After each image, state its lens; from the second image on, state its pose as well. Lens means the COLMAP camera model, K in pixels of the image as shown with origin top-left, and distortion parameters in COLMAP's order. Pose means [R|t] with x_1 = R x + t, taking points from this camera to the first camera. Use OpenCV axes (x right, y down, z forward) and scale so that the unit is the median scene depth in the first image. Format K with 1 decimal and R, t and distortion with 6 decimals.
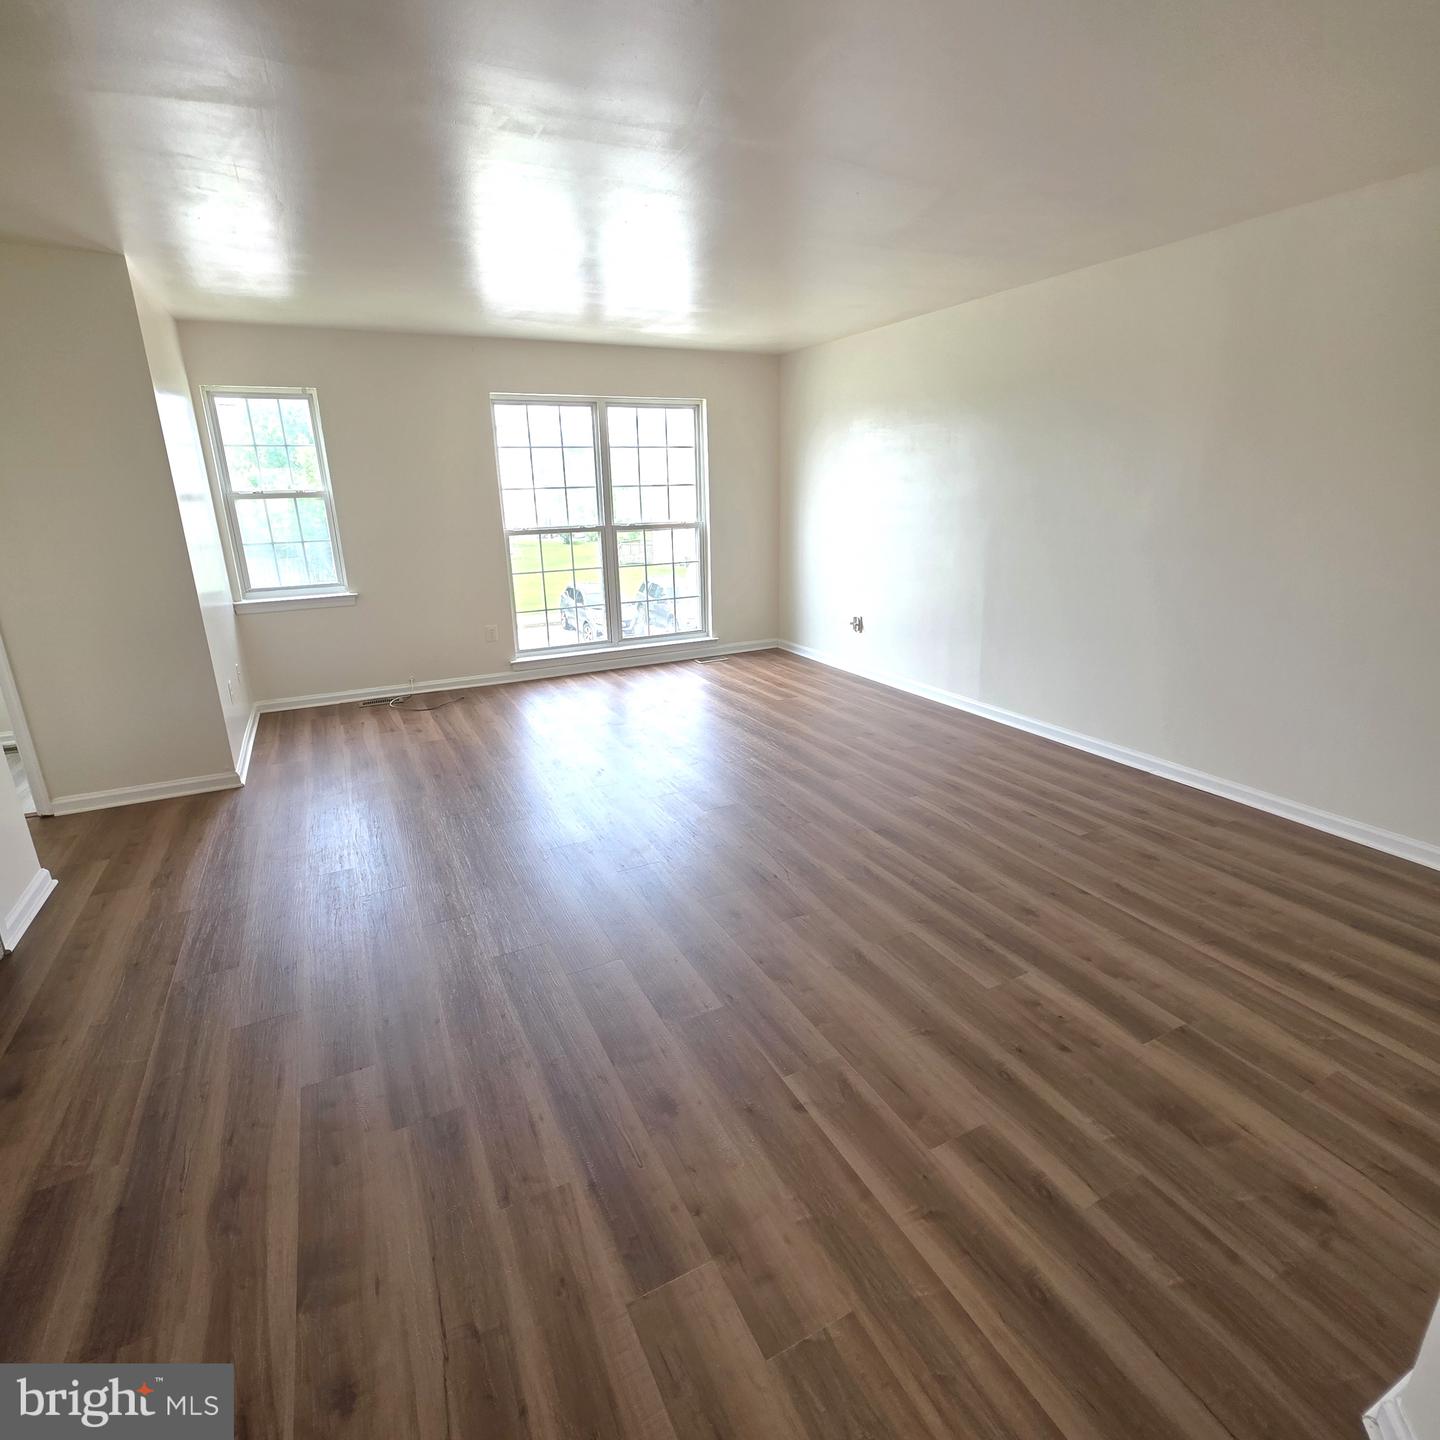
lens RADIAL K [[765.4, 0, 719.4], [0, 765.4, 723.6], [0, 0, 1]] dist [-0.001412, 0.000302]
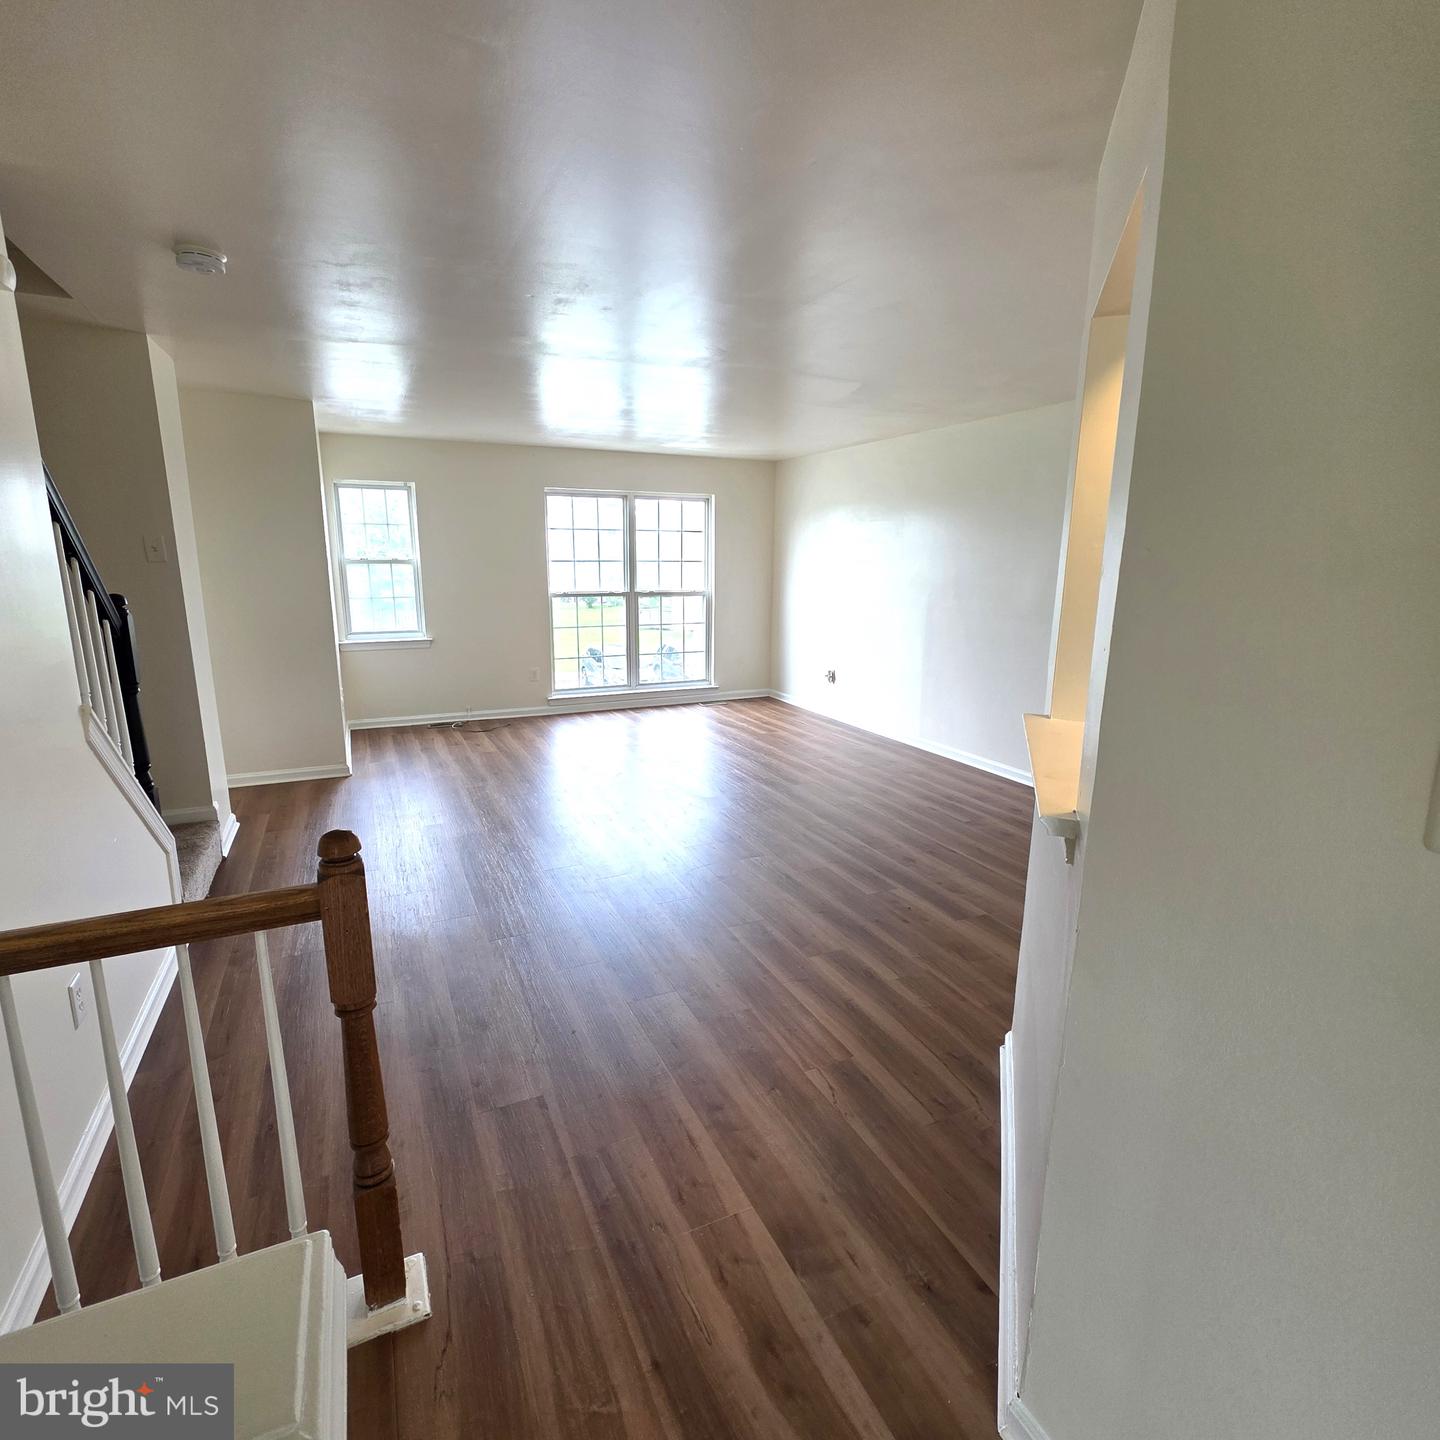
lens RADIAL K [[765.4, 0, 719.3], [0, 765.4, 721.1], [0, 0, 1]] dist [-0.001412, 0.000302]
pose [[0.999292, 0.032133, -0.019575, 0.035312], [-0.033755, 0.995450, -0.089111, 0.072406], [0.016623, 0.089708, 0.995829, -0.278618]]
